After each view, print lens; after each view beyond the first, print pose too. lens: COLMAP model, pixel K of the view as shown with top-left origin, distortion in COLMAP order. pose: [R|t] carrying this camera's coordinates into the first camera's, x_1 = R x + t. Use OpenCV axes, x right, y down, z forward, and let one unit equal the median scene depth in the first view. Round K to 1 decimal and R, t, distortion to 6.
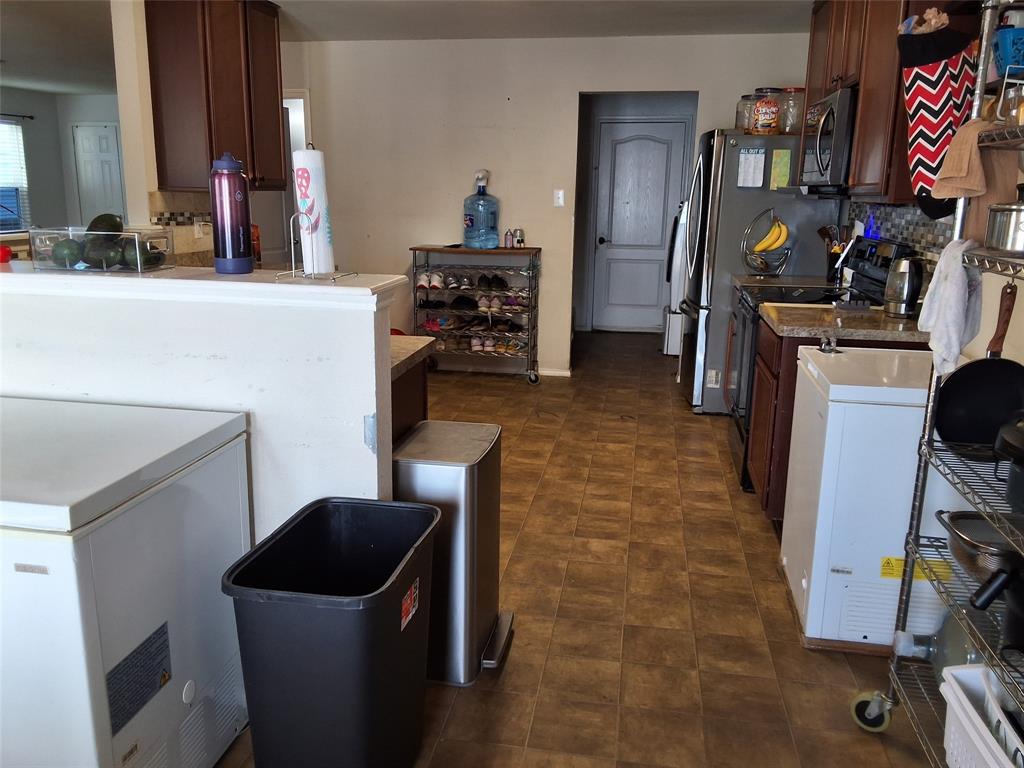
lens RADIAL K [[837.7, 0, 511.4], [0, 837.7, 384.6], [0, 0, 1]] dist [0.038334, -0.033005]
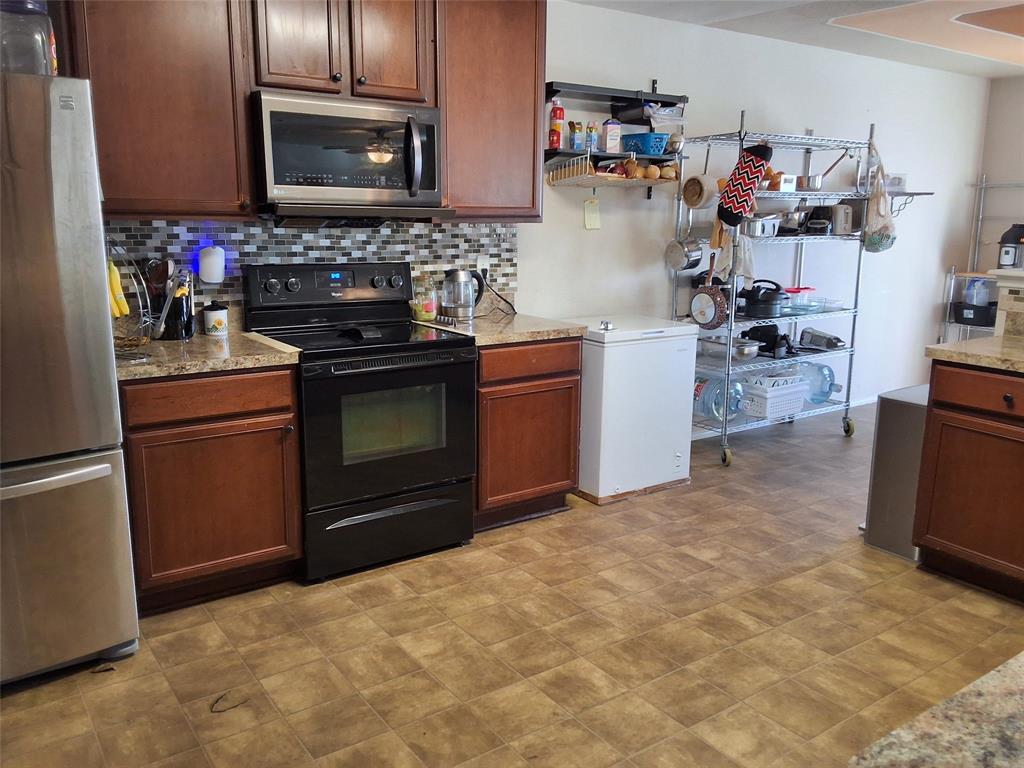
lens RADIAL K [[837.7, 0, 507.9], [0, 837.7, 384.3], [0, 0, 1]] dist [0.038334, -0.033005]
pose [[-0.702578, -0.169354, 0.691161, -0.337912], [0.144167, 0.917252, 0.371301, -0.351557], [-0.696850, 0.360511, -0.620026, 1.460801]]
